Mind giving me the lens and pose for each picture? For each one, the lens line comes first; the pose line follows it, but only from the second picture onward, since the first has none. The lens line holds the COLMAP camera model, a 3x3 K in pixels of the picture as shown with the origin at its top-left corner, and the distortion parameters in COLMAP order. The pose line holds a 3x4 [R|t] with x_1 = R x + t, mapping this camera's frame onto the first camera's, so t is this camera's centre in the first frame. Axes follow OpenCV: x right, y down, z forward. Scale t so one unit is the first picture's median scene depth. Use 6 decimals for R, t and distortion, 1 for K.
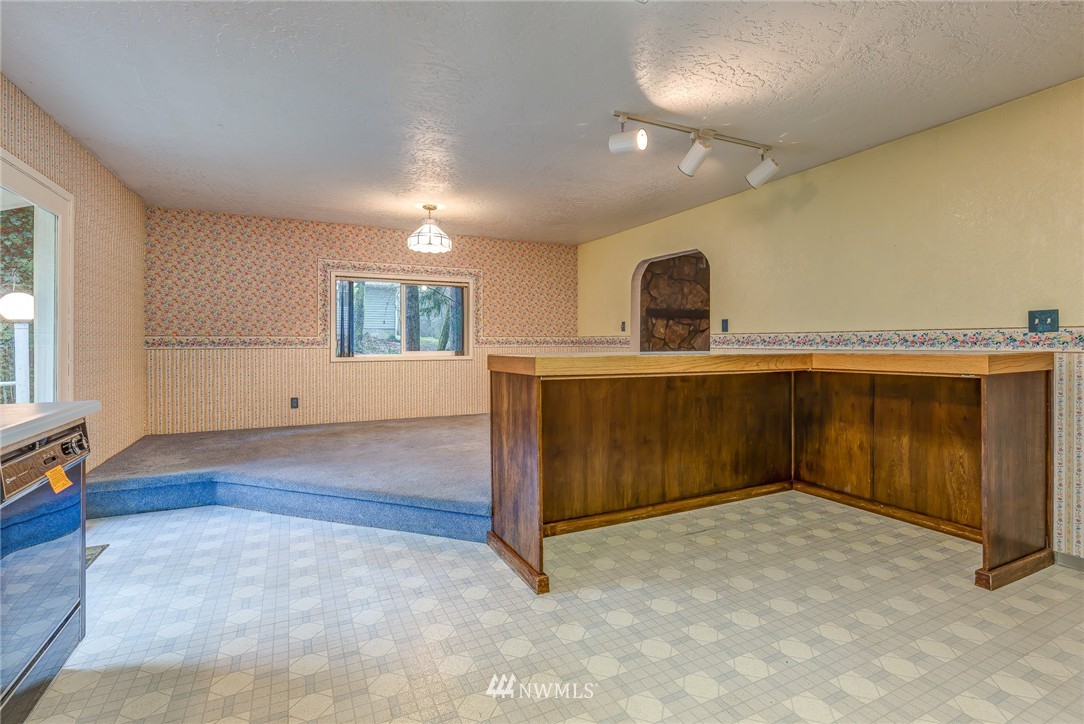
lens RADIAL K [[504.2, 0, 543.8], [0, 504.2, 344.9], [0, 0, 1]] dist [-0.000580, 0.000073]
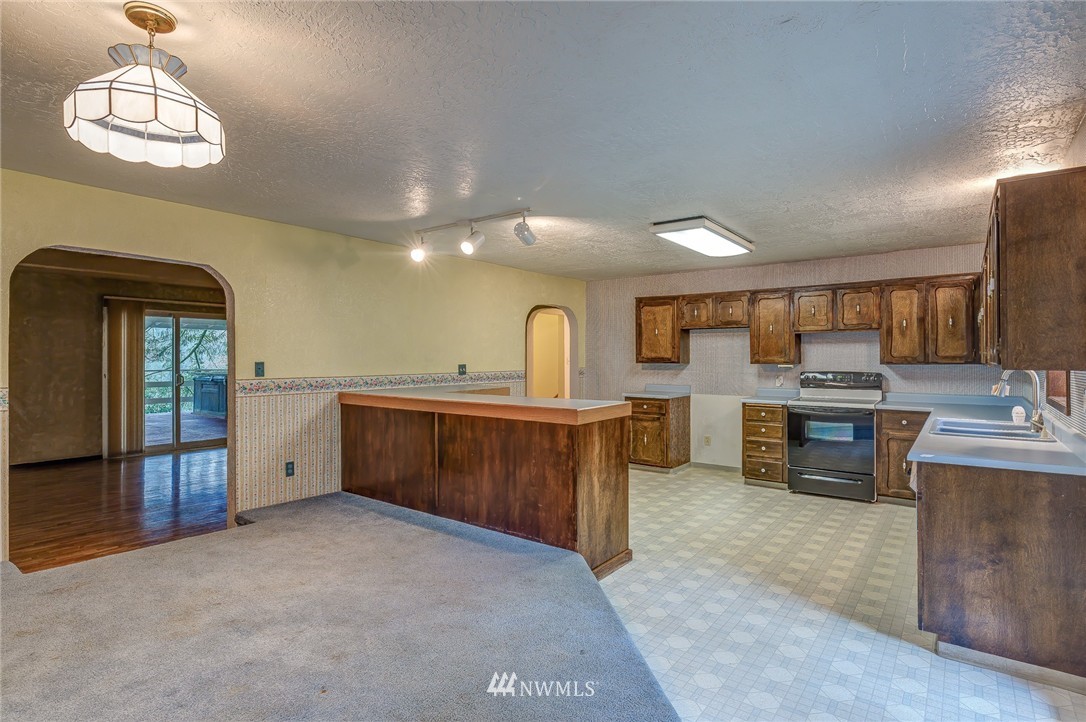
lens RADIAL K [[559.4, 0, 543.0], [0, 559.4, 361.0], [0, 0, 1]] dist [-0.003670, -0.000808]
pose [[-0.441413, -0.004802, 0.897291, -1.193126], [0.004771, 0.999959, 0.007698, -0.098052], [-0.897291, 0.007679, -0.441372, 1.688023]]
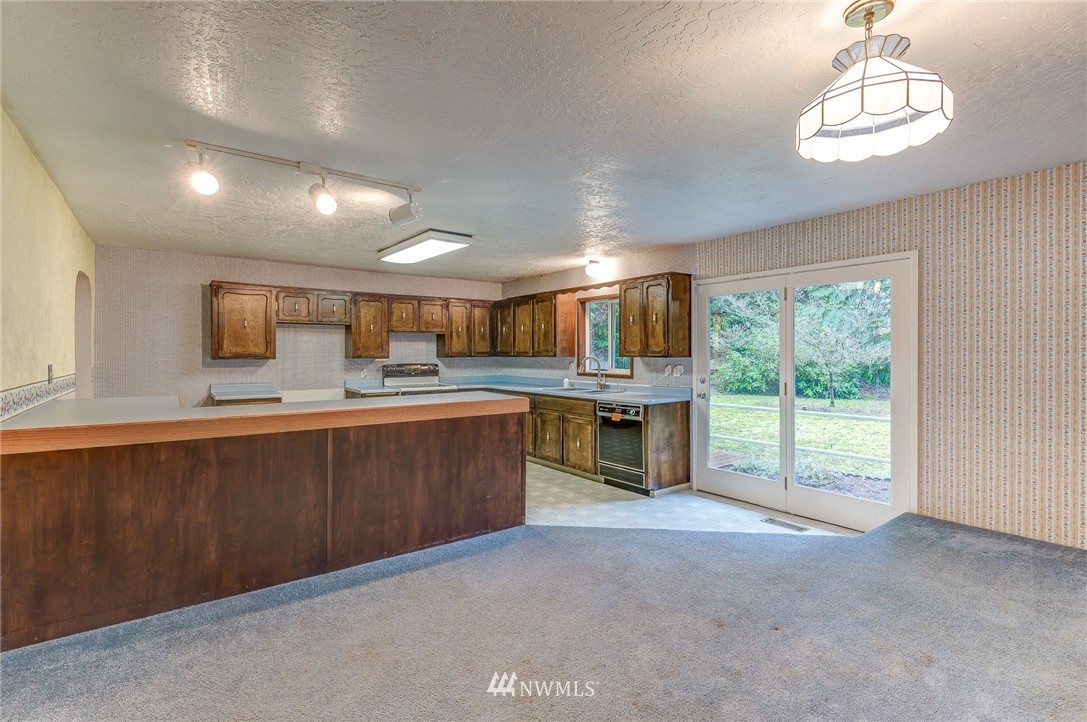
lens RADIAL K [[512.6, 0, 540.0], [0, 512.6, 358.0], [0, 0, 1]] dist [0.000876, -0.000261]
pose [[-0.981975, 0.004231, -0.188966, 0.101628], [0.001555, 0.999896, 0.014305, -0.098867], [0.189007, 0.013753, -0.981879, 2.343628]]
